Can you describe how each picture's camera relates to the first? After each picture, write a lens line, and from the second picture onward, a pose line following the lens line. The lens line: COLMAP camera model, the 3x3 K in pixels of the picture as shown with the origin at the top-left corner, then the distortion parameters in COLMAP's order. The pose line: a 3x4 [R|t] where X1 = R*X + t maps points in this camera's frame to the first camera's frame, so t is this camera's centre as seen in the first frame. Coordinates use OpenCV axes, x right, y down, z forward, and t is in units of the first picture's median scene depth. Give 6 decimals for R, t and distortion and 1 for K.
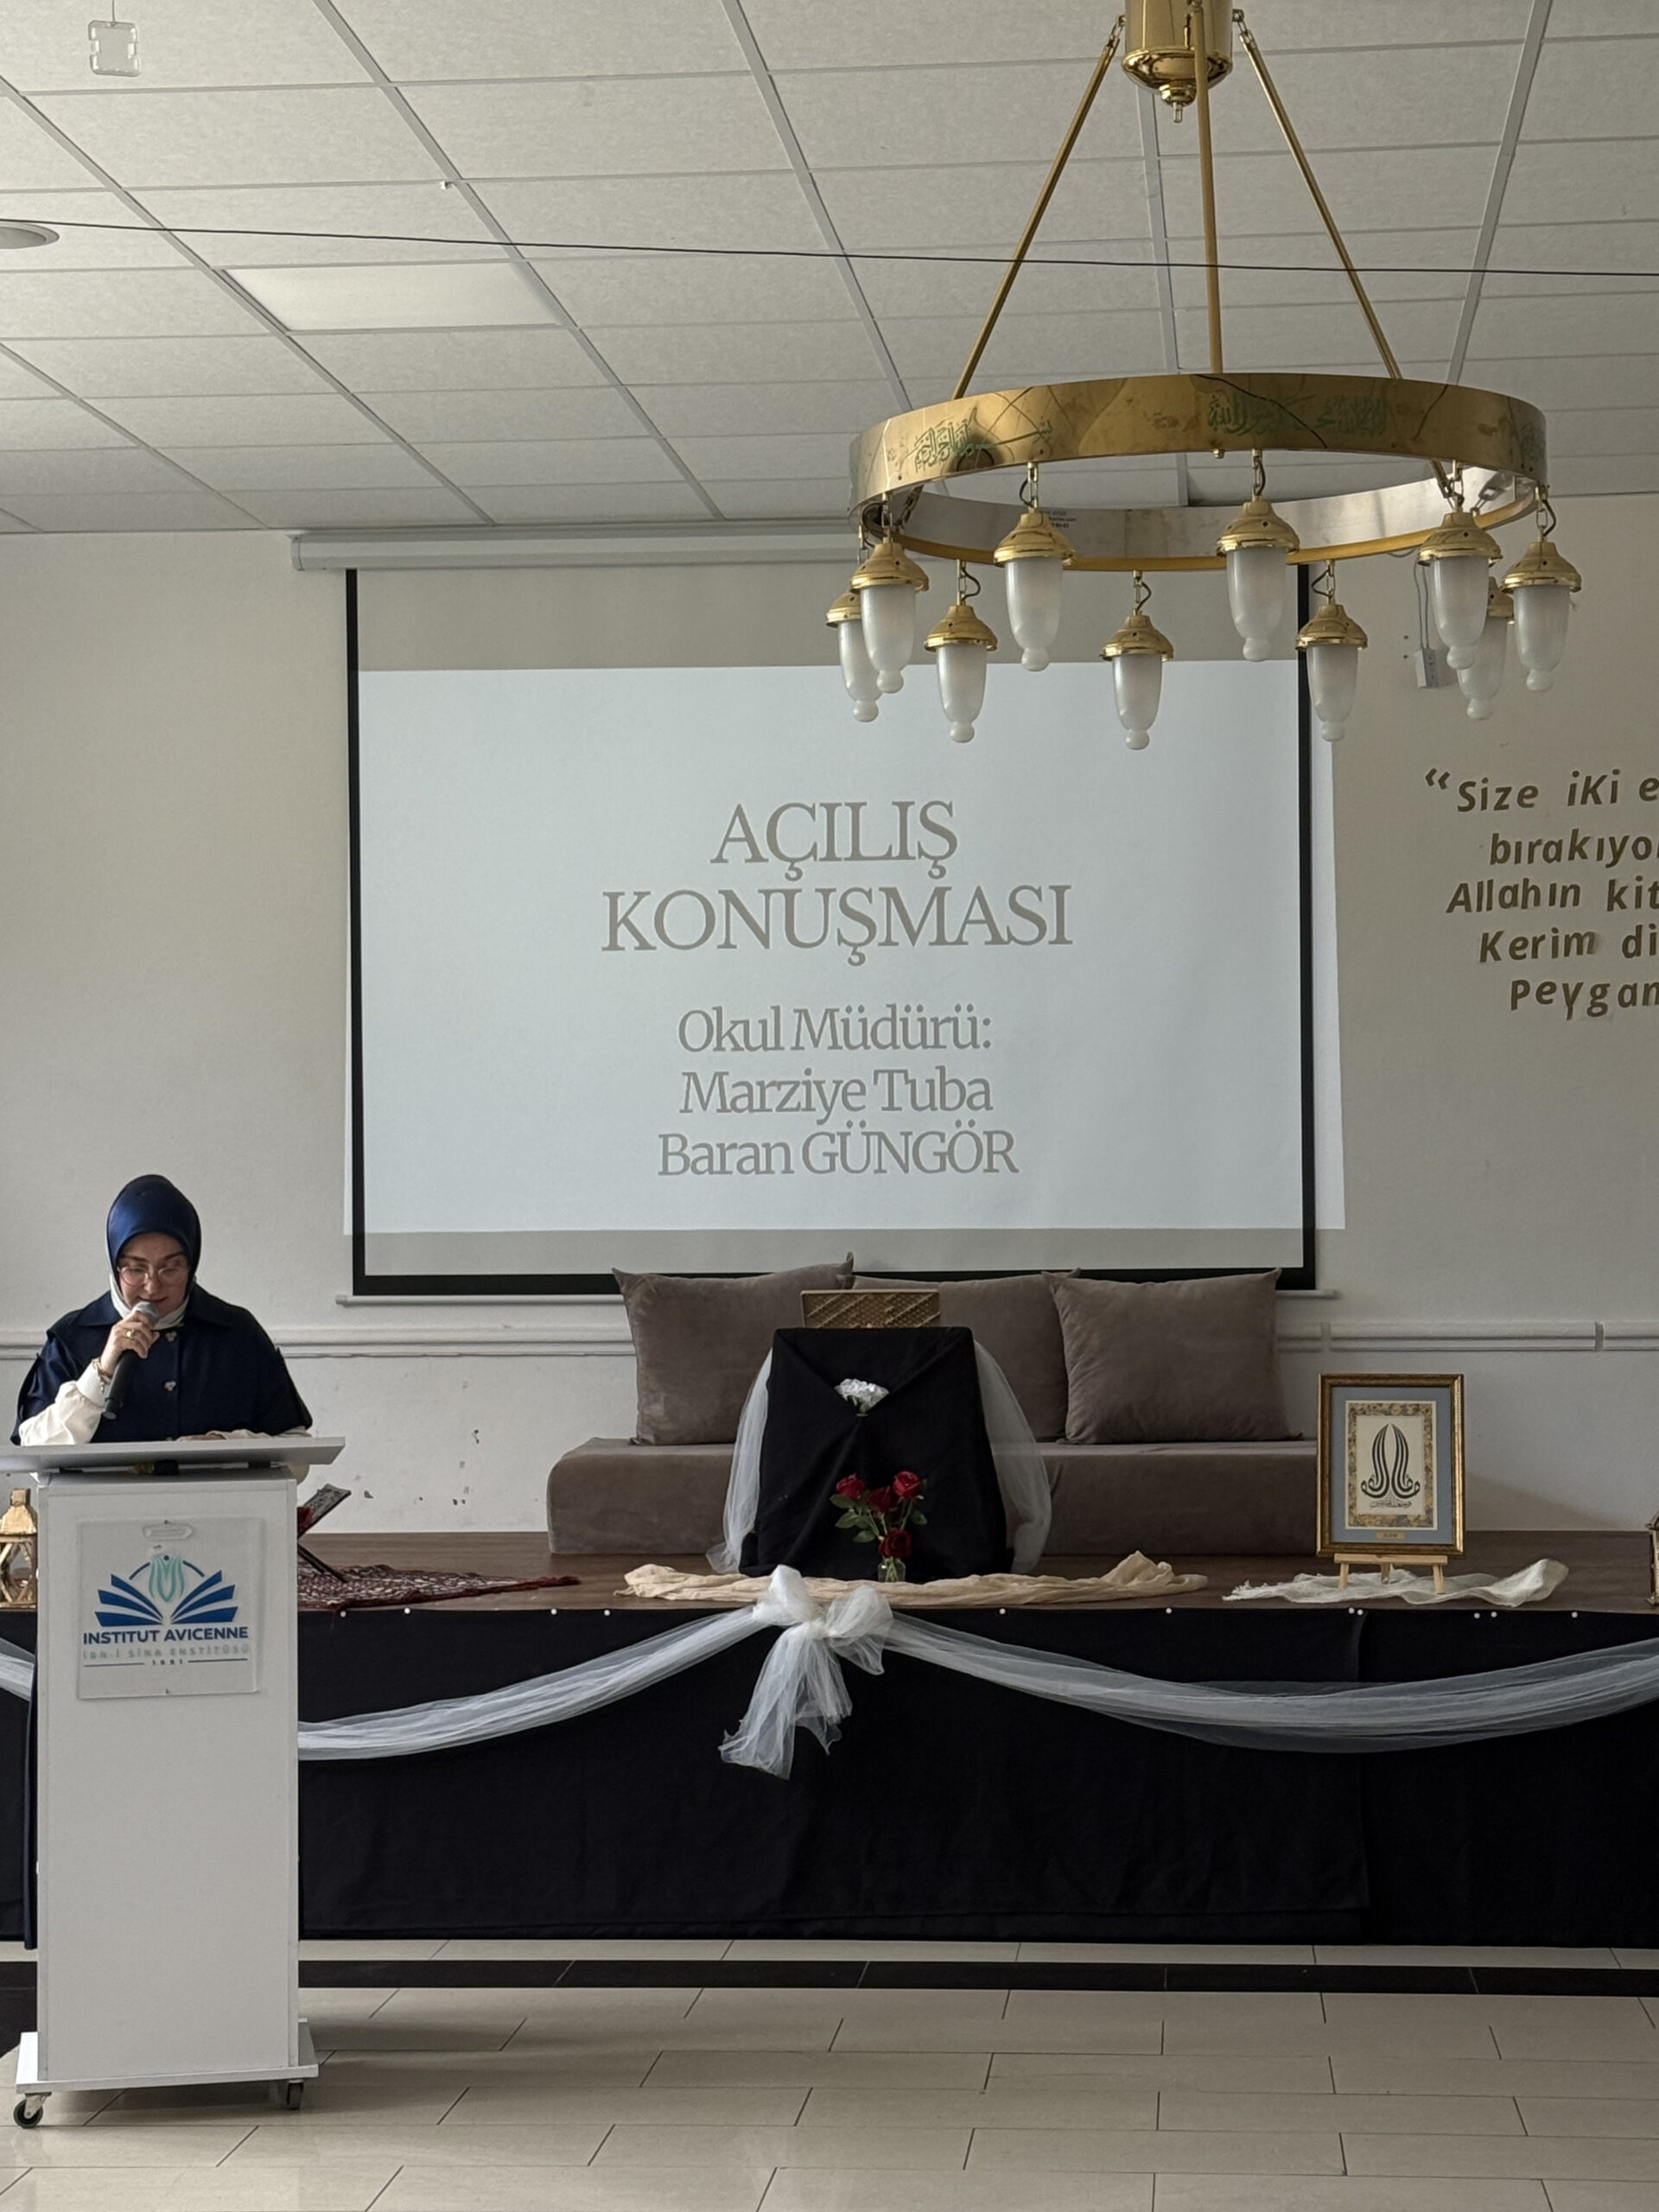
lens RADIAL K [[4233.3, 0, 777.2], [0, 4233.3, 1167.0], [0, 0, 1]] dist [0.071852, 0.000000]
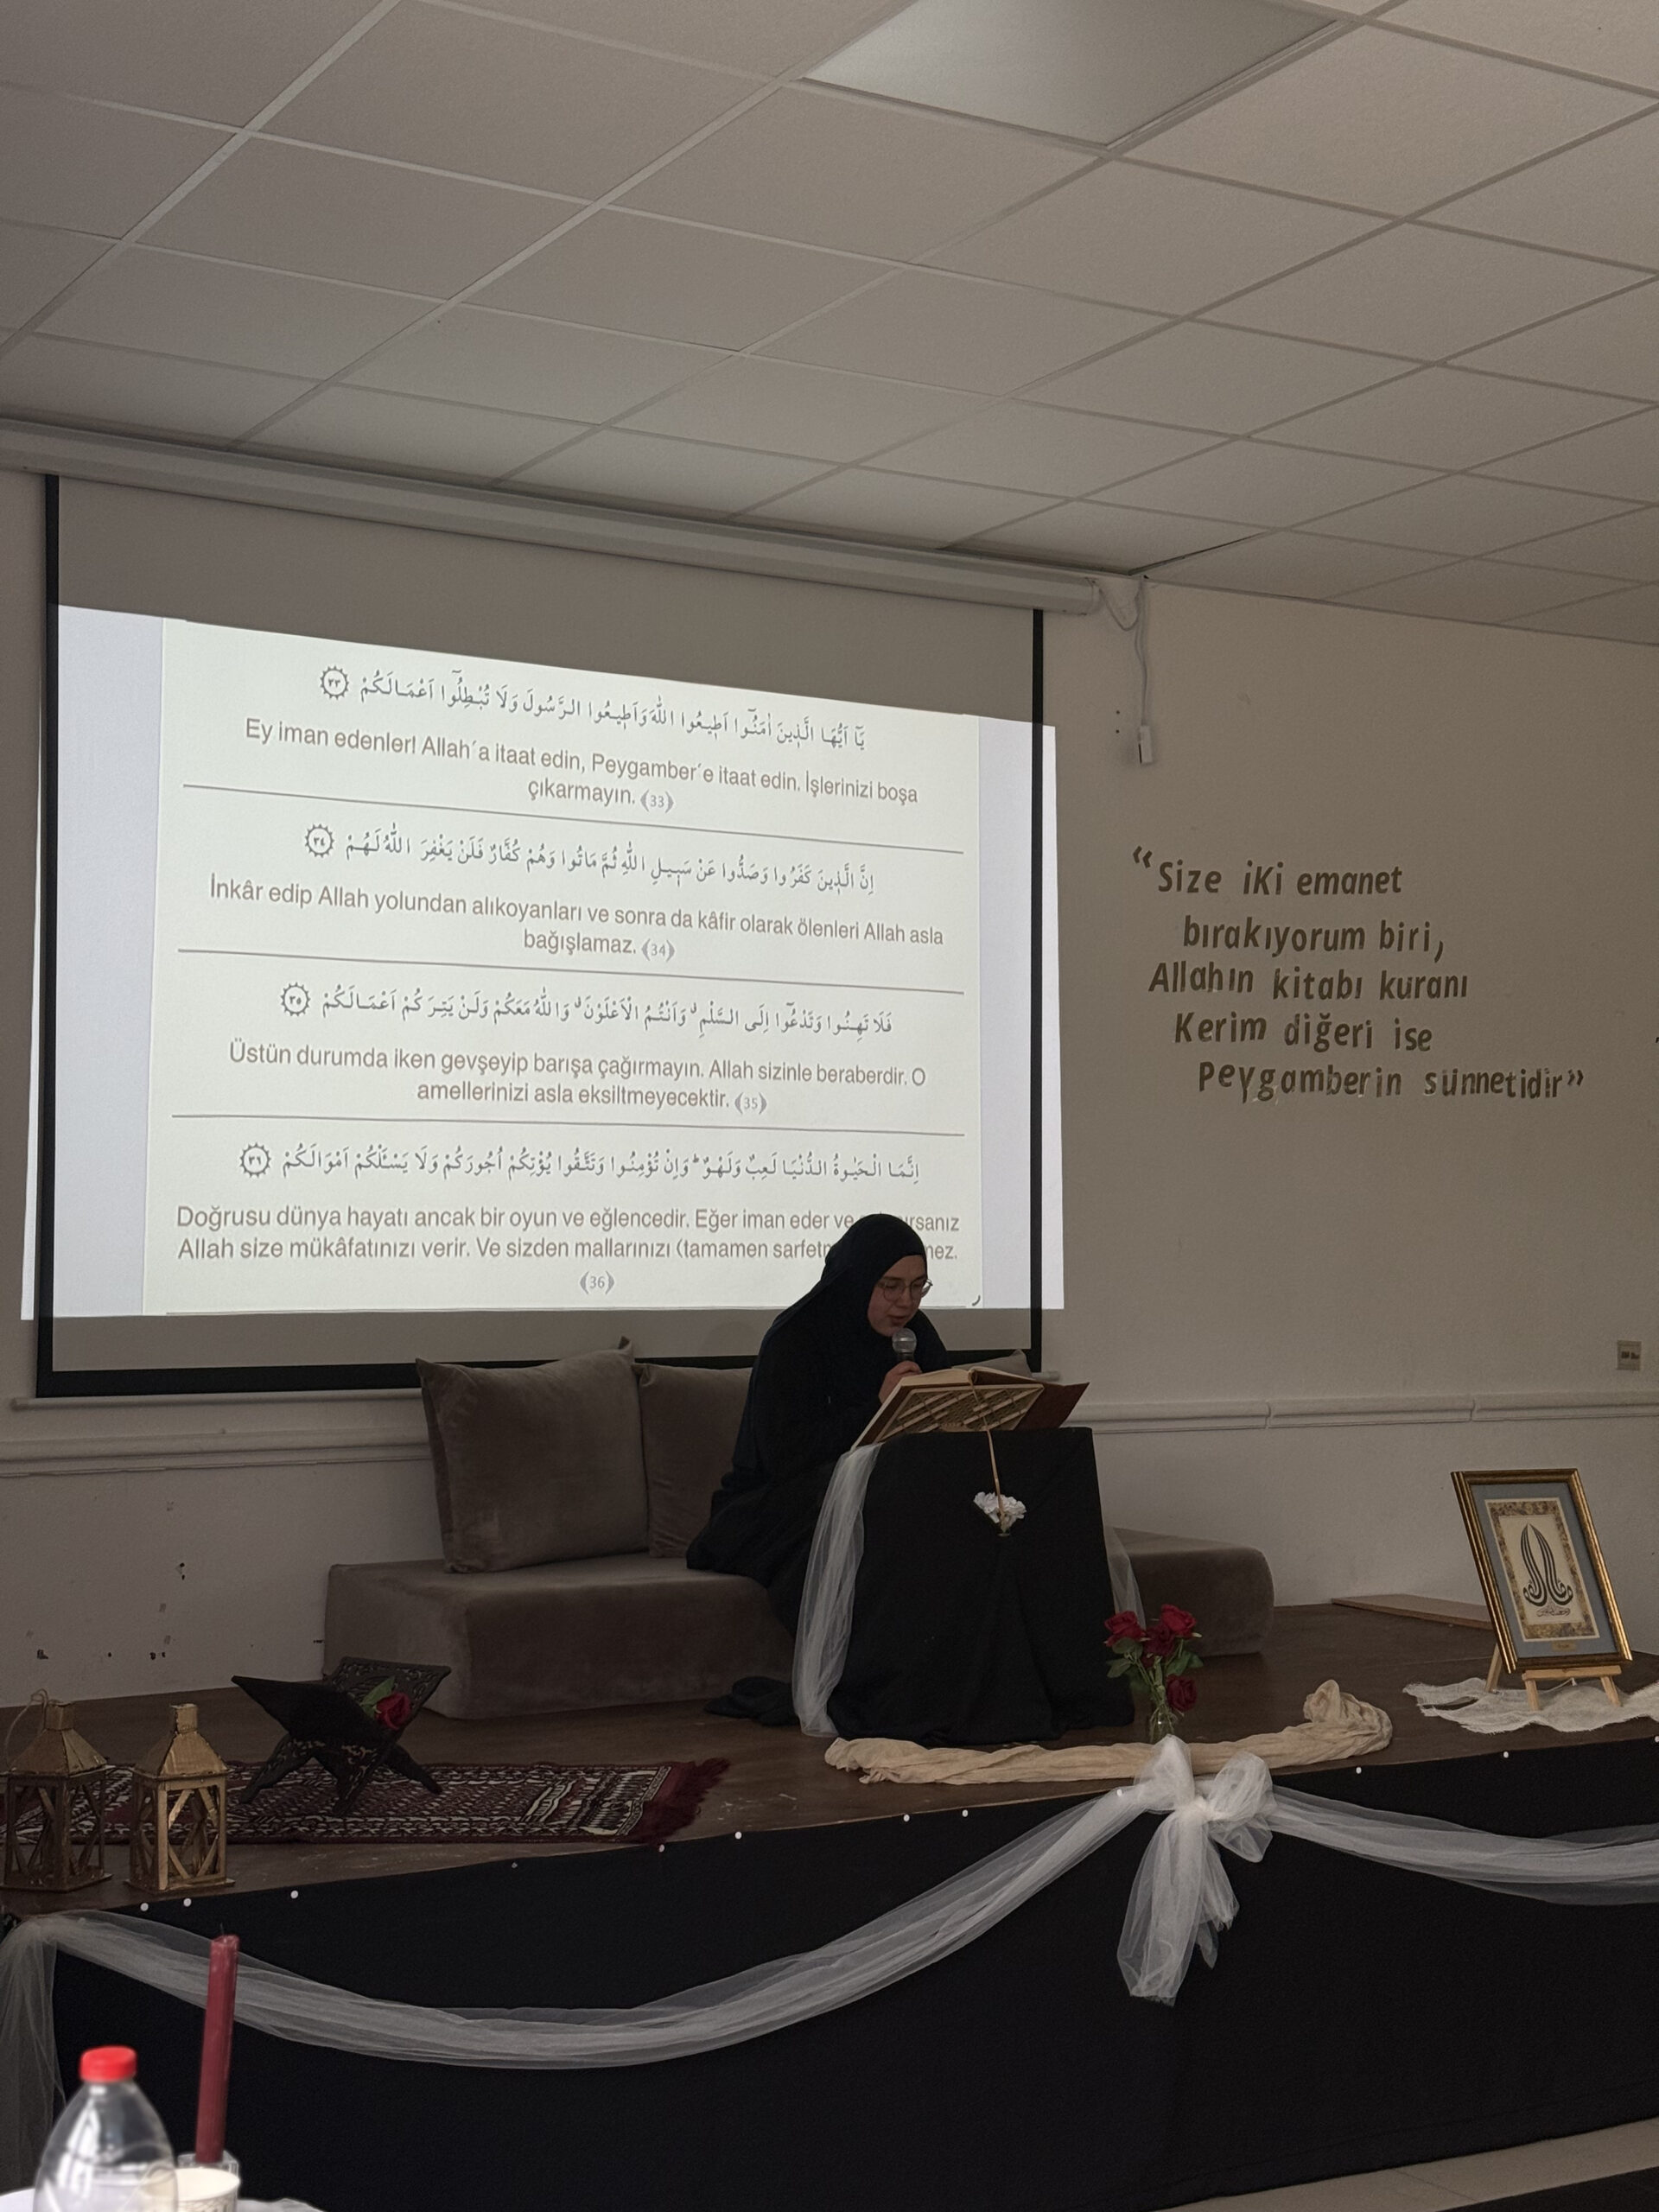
lens RADIAL K [[3143.6, 0, 830.4], [0, 3143.6, 1057.6], [0, 0, 1]] dist [0.131487, 0.000000]
pose [[0.790496, 0.047593, 0.610616, -0.355188], [-0.012595, 0.998029, -0.061483, 0.002314], [-0.612338, 0.040911, 0.789537, 0.462889]]
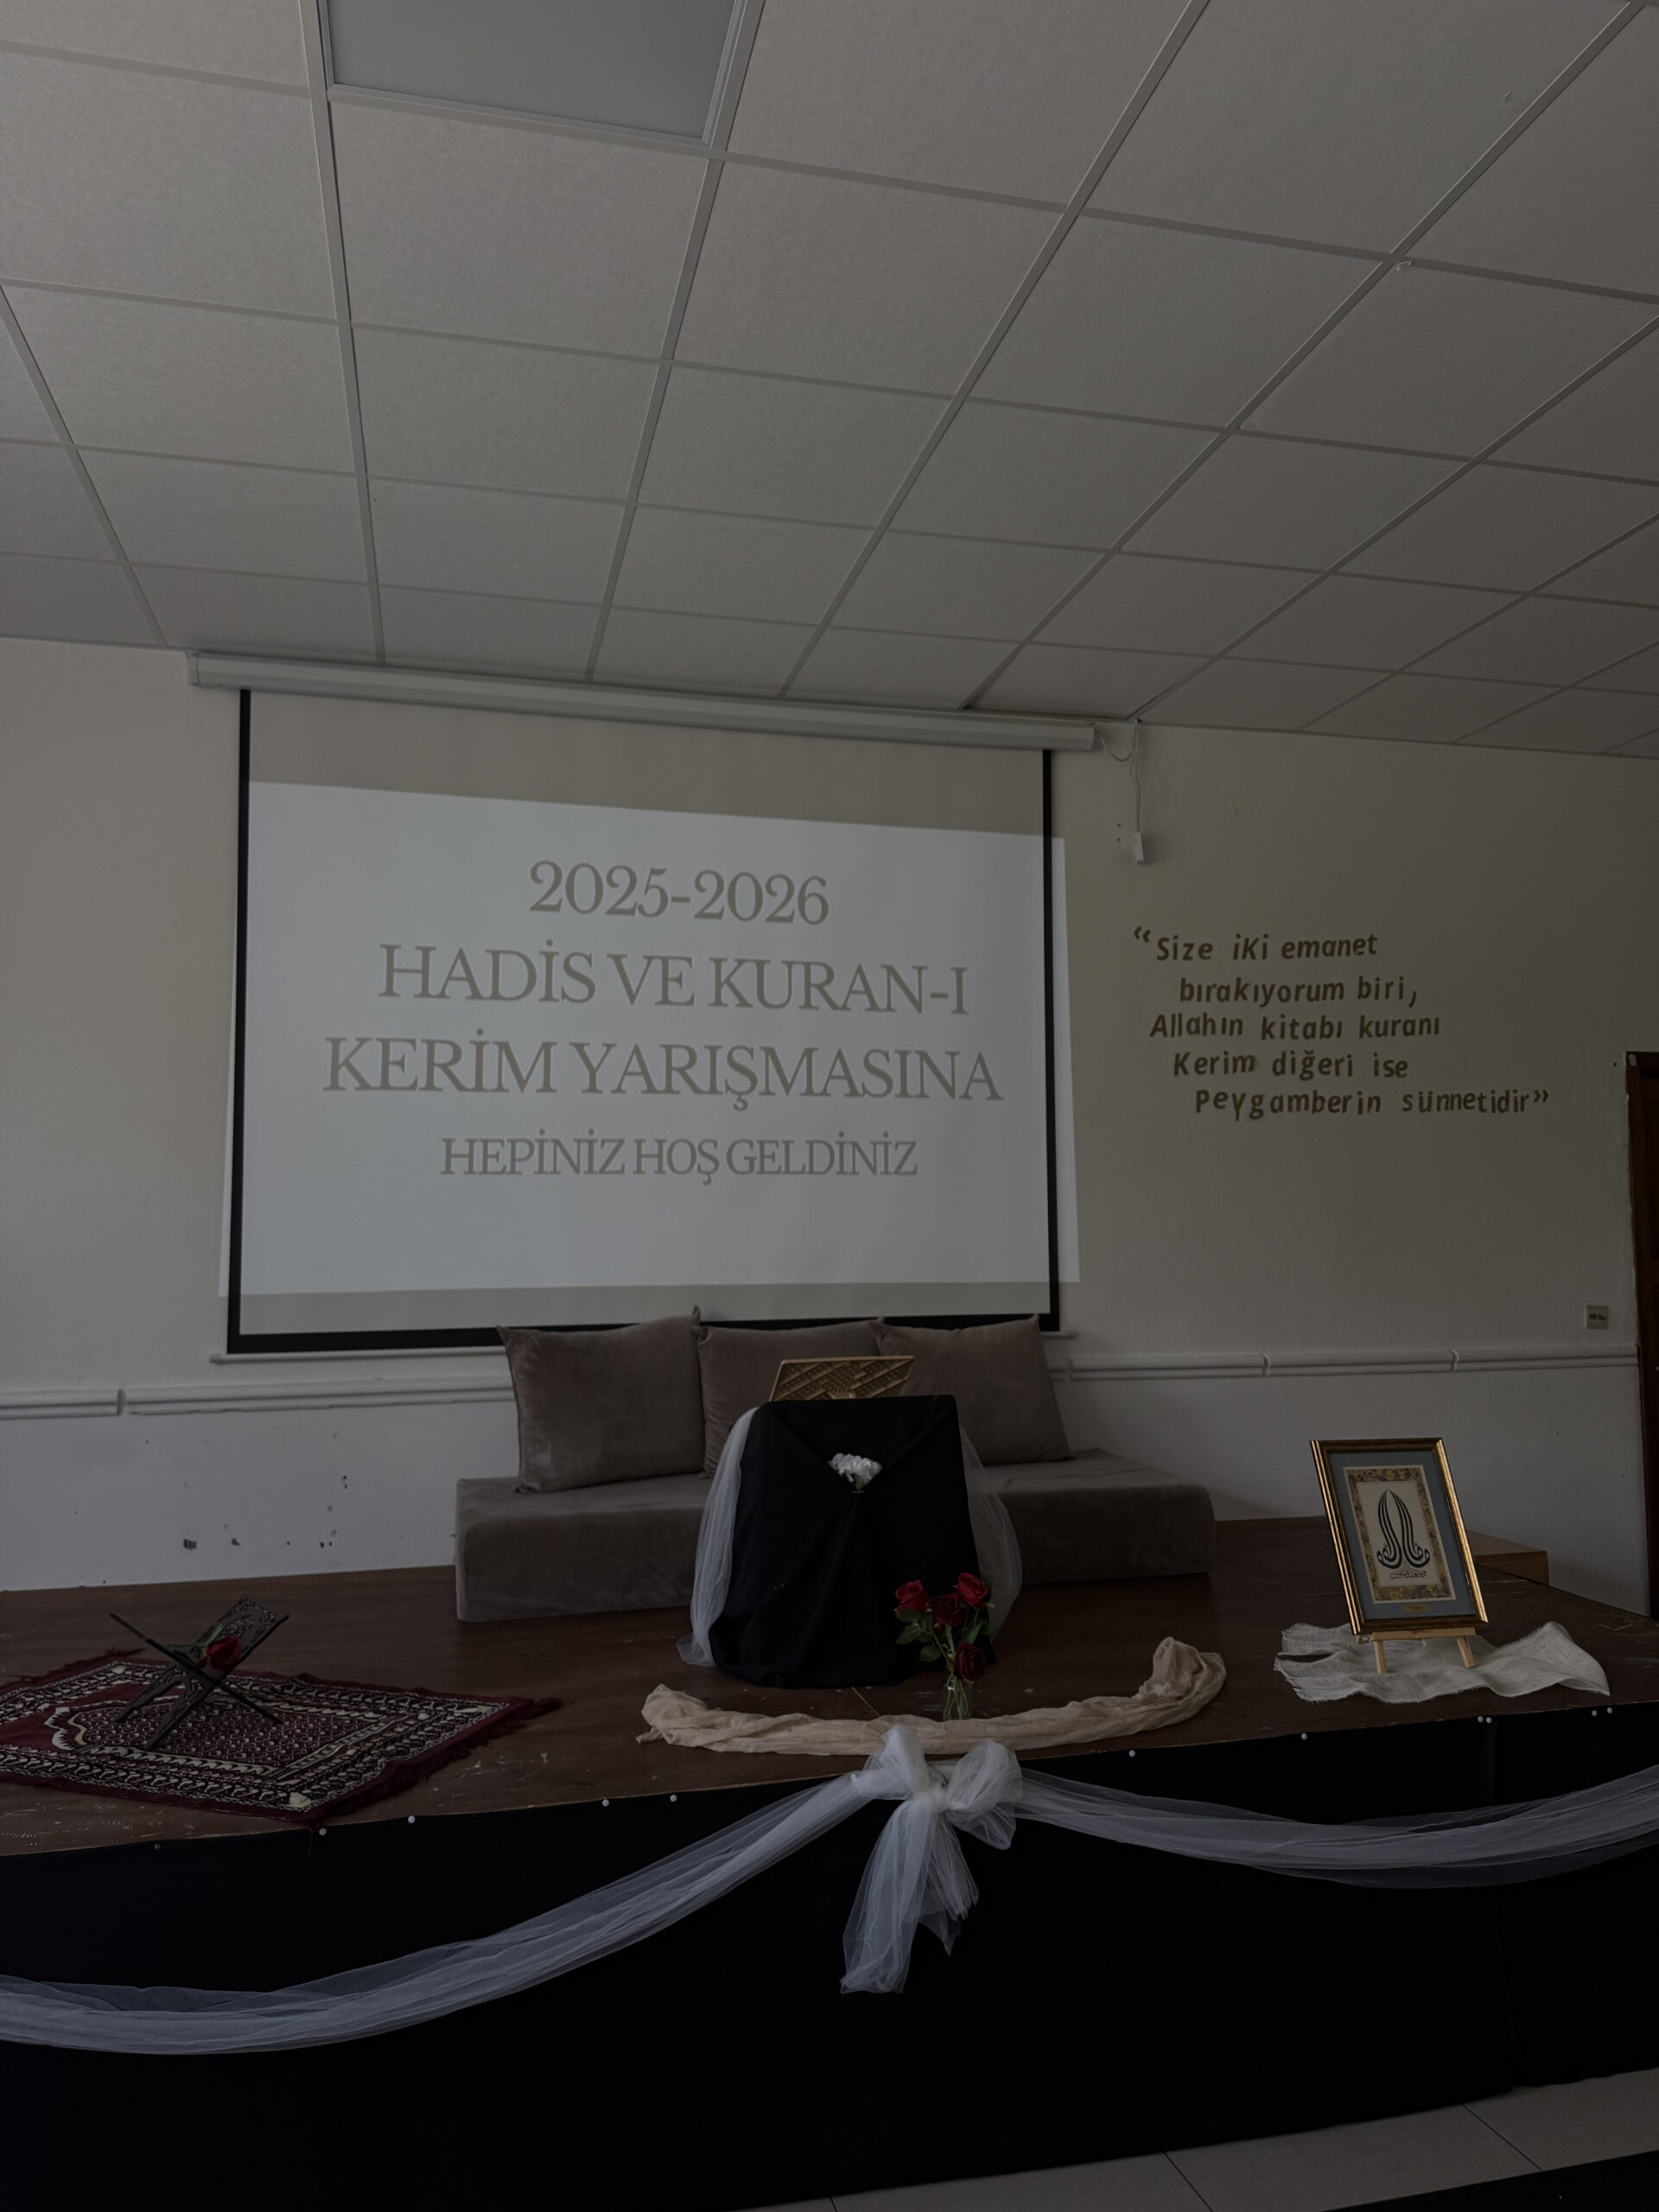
lens RADIAL K [[1560.1, 0, 813.6], [0, 1560.1, 1109.8], [0, 0, 1]] dist [0.066454, -0.045242]
pose [[0.940030, 0.028106, 0.339932, -0.101062], [-0.002726, 0.997187, -0.074909, -0.001570], [-0.341081, 0.069490, 0.937462, 0.591091]]
